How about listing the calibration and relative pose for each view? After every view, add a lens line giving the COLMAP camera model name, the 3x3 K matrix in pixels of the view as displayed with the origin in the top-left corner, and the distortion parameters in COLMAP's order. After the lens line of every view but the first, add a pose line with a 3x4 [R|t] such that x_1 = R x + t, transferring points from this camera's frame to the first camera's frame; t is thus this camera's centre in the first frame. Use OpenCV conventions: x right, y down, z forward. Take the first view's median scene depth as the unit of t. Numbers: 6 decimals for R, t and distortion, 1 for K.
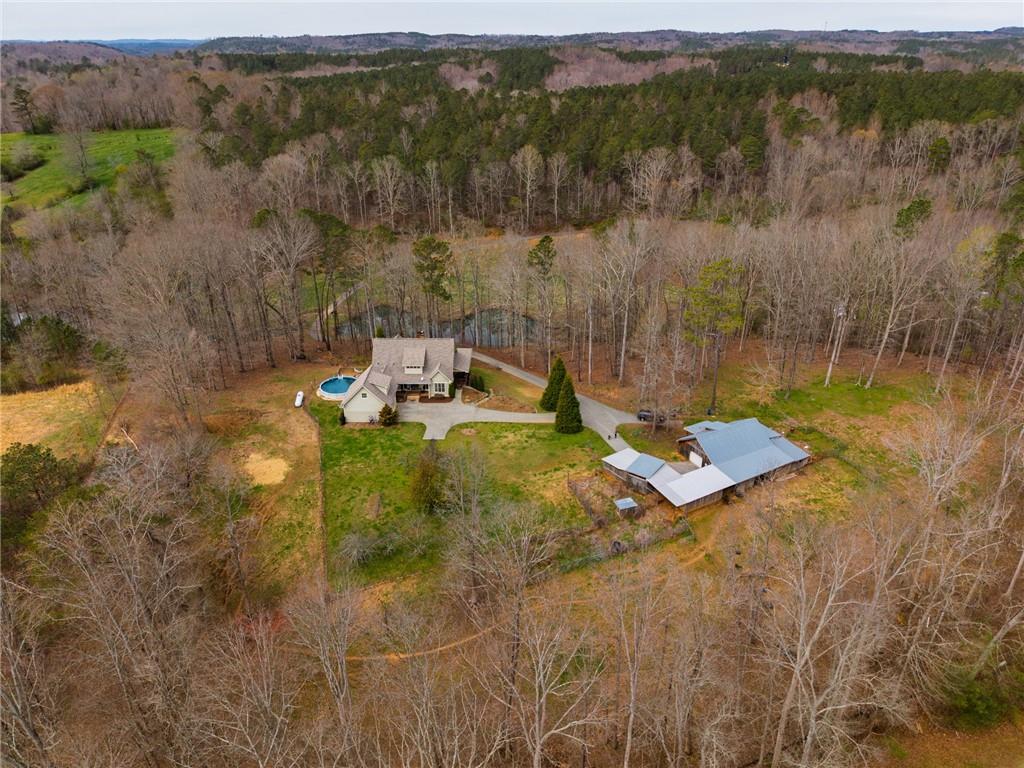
lens RADIAL K [[684.8, 0, 521.6], [0, 684.8, 389.5], [0, 0, 1]] dist [0.018172, -0.016927]
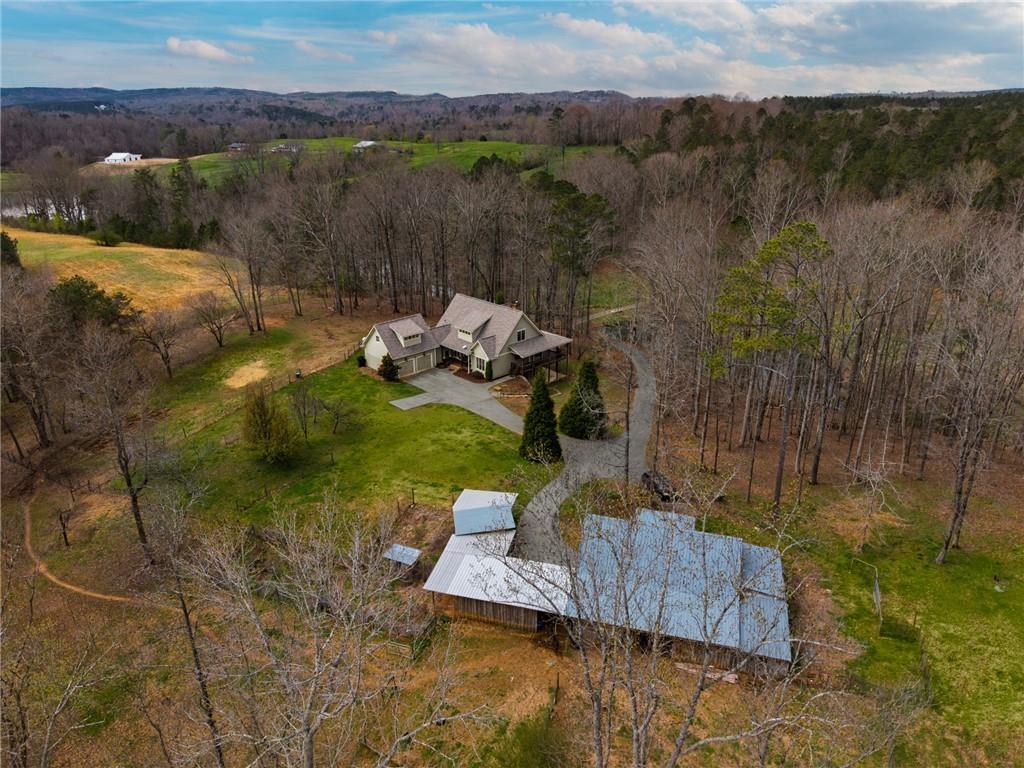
lens RADIAL K [[684.8, 0, 516.3], [0, 684.8, 388.9], [0, 0, 1]] dist [0.018172, -0.016927]
pose [[0.700607, 0.269926, -0.660523, 0.473605], [-0.321968, 0.945683, 0.044950, -0.026499], [0.636778, 0.181175, 0.749459, 0.466371]]
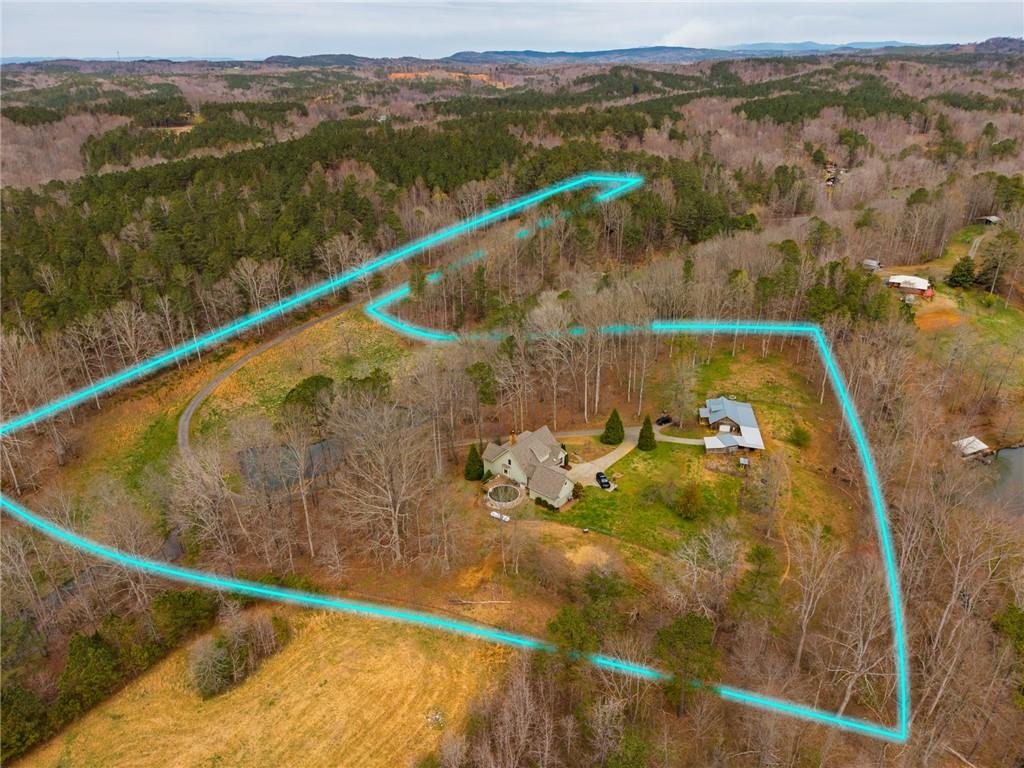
lens RADIAL K [[684.8, 0, 513.1], [0, 684.8, 384.9], [0, 0, 1]] dist [0.018172, -0.016927]
pose [[0.634202, -0.331311, 0.698585, -1.150400], [0.353731, 0.927763, 0.118870, -0.361746], [-0.687504, 0.171723, 0.705584, 0.087832]]
